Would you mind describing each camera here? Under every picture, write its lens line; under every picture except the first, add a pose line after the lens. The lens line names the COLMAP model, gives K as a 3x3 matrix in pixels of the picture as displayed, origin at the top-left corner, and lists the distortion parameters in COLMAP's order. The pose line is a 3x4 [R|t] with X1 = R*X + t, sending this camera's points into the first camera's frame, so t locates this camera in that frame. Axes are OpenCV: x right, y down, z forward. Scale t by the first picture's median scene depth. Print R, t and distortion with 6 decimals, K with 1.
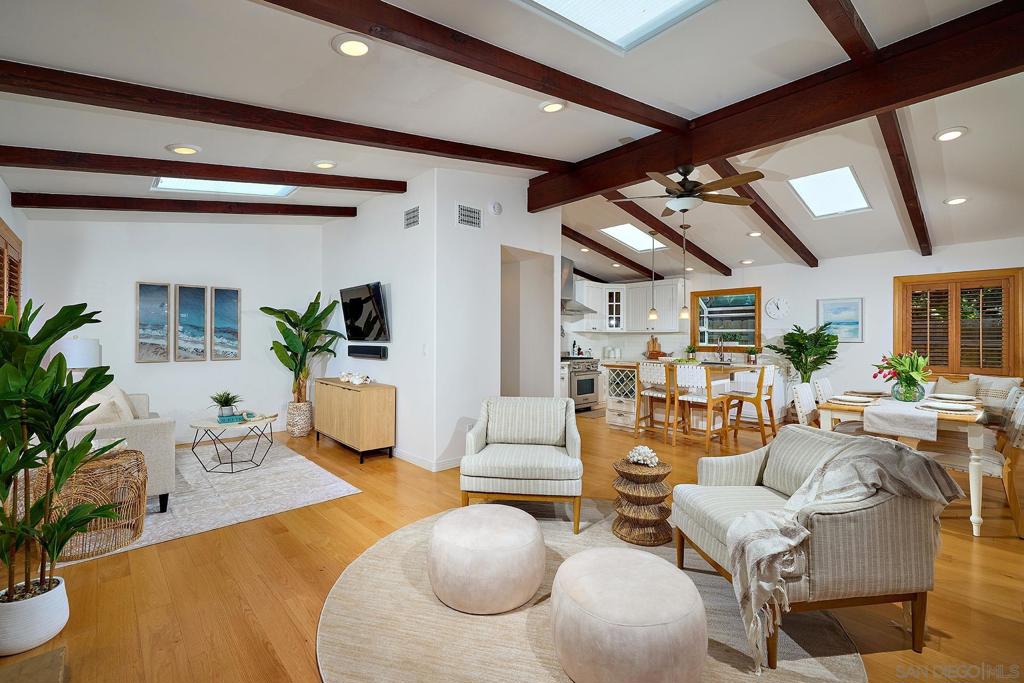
lens RADIAL K [[446.7, 0, 508.0], [0, 446.7, 336.0], [0, 0, 1]] dist [0.008247, 0.000201]
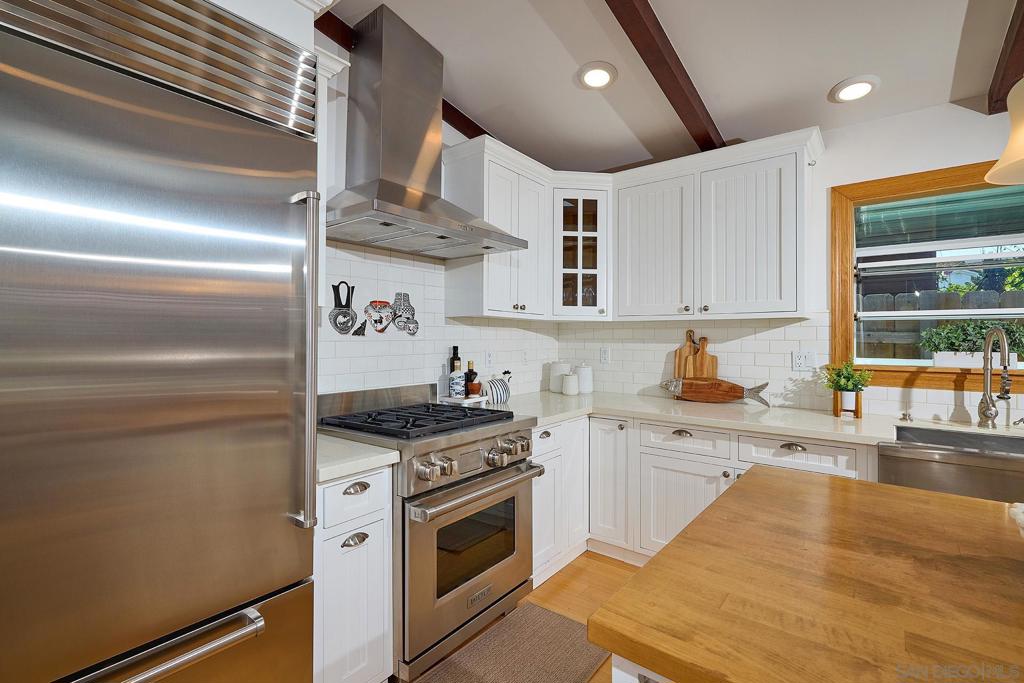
lens RADIAL K [[460.4, 0, 517.3], [0, 460.4, 337.1], [0, 0, 1]] dist [0.007808, 0.001418]
pose [[0.985321, 0.003977, 0.170665, 0.155159], [-0.004132, 0.999991, 0.000553, 0.004072], [-0.170661, -0.001250, 0.985329, 0.775441]]
